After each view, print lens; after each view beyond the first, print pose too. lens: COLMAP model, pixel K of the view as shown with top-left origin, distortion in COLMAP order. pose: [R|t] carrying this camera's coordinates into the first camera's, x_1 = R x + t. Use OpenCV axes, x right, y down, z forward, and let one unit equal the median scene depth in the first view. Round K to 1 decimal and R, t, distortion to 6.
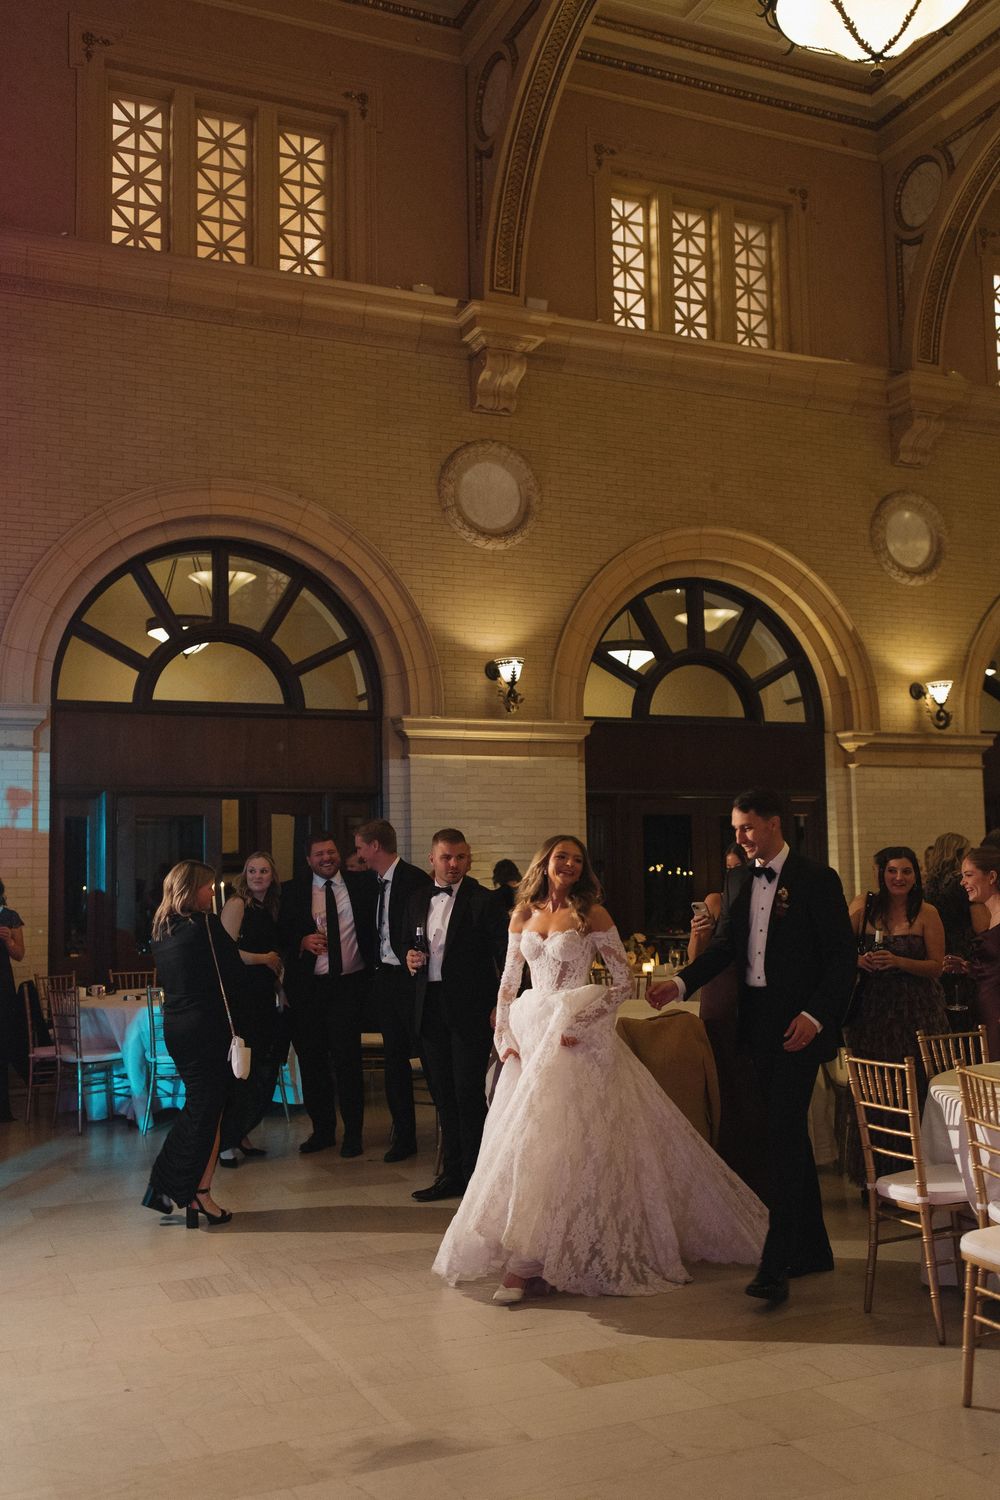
lens RADIAL K [[1499.3, 0, 534.3], [0, 1499.3, 755.4], [0, 0, 1]] dist [0.012270, 0.003186]
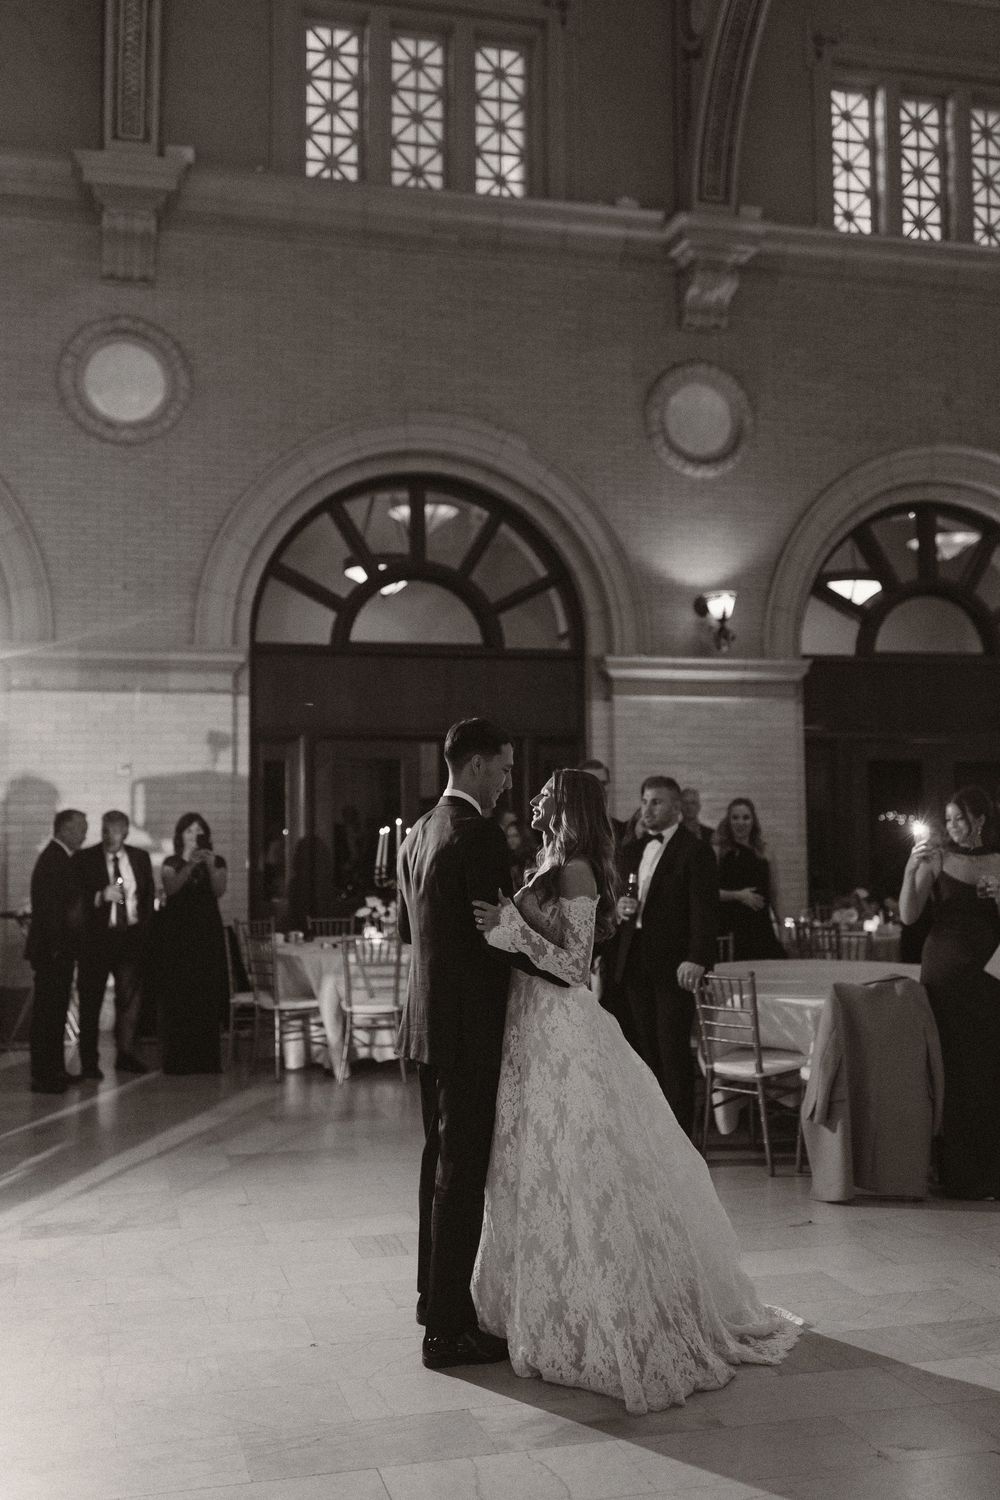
lens RADIAL K [[1561.1, 0, 533.1], [0, 1561.1, 715.0], [0, 0, 1]] dist [0.018968, -0.005643]
pose [[0.985031, -0.002877, -0.172355, 0.037113], [0.004743, 0.999934, 0.010417, 0.000905], [0.172314, -0.011078, 0.984980, 0.017216]]
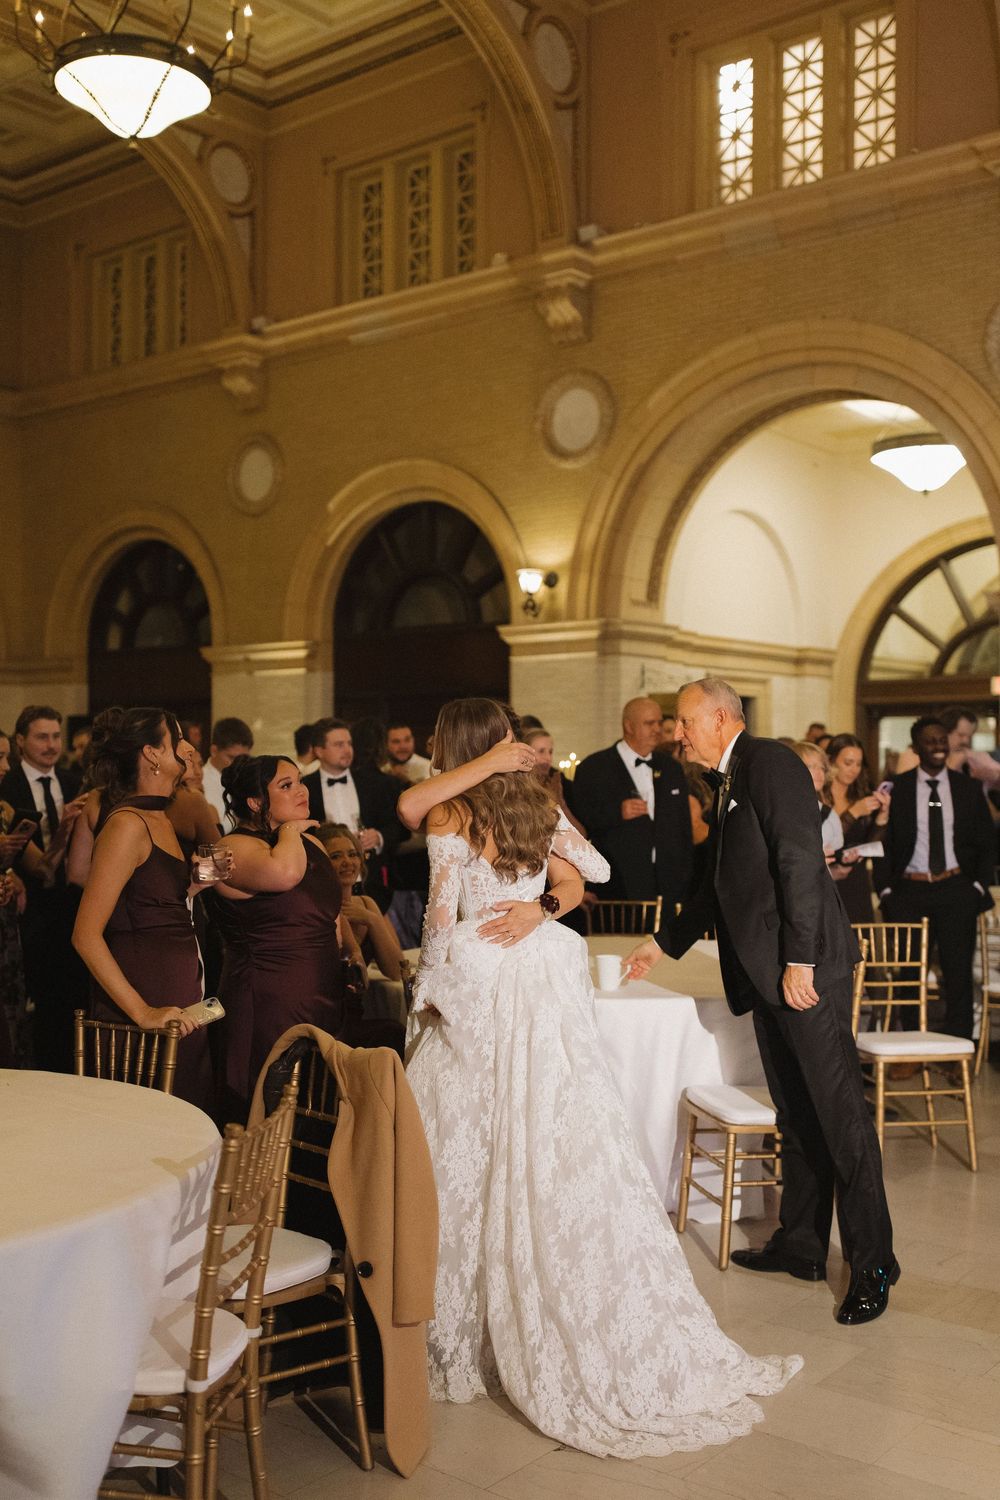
lens RADIAL K [[1561.1, 0, 533.1], [0, 1561.1, 715.0], [0, 0, 1]] dist [0.018968, -0.005643]
pose [[0.439216, -0.012394, -0.898296, 0.685413], [0.063815, 0.997809, 0.017435, 0.015994], [0.896112, -0.064982, 0.439045, 0.315364]]
